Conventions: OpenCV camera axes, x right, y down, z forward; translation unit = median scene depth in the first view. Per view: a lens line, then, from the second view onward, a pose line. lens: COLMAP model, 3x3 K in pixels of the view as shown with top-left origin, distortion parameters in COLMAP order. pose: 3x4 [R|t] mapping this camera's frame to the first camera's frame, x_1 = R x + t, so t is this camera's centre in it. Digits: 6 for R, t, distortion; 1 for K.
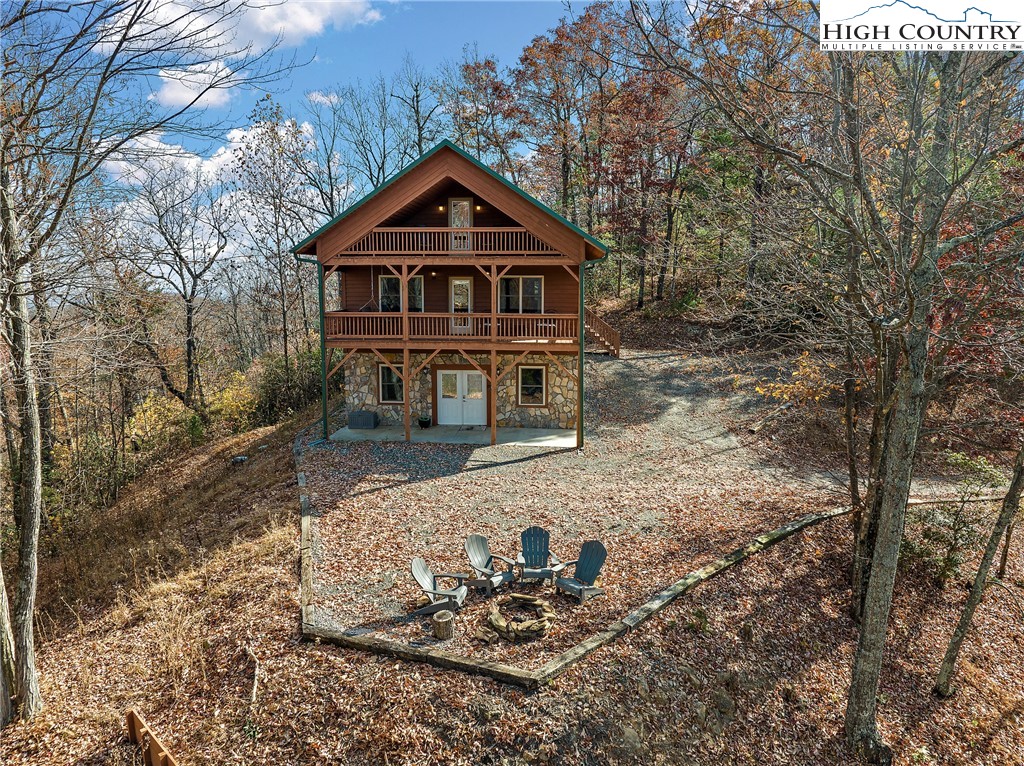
lens RADIAL K [[708.3, 0, 512.8], [0, 708.3, 357.2], [0, 0, 1]] dist [-0.033792, -0.000253]
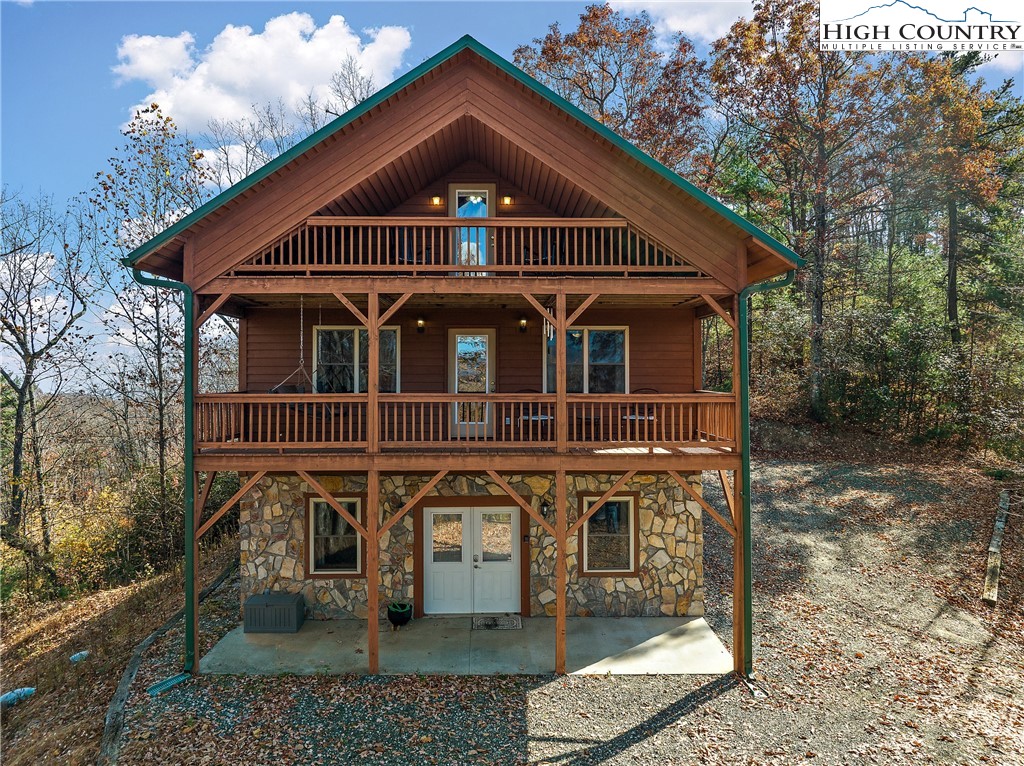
lens RADIAL K [[708.3, 0, 512.8], [0, 708.3, 357.2], [0, 0, 1]] dist [-0.033792, -0.000253]
pose [[0.993489, -0.000384, 0.113930, -0.107309], [0.016189, 0.990323, -0.137835, -0.019518], [-0.112775, 0.138782, 0.983881, 0.495946]]
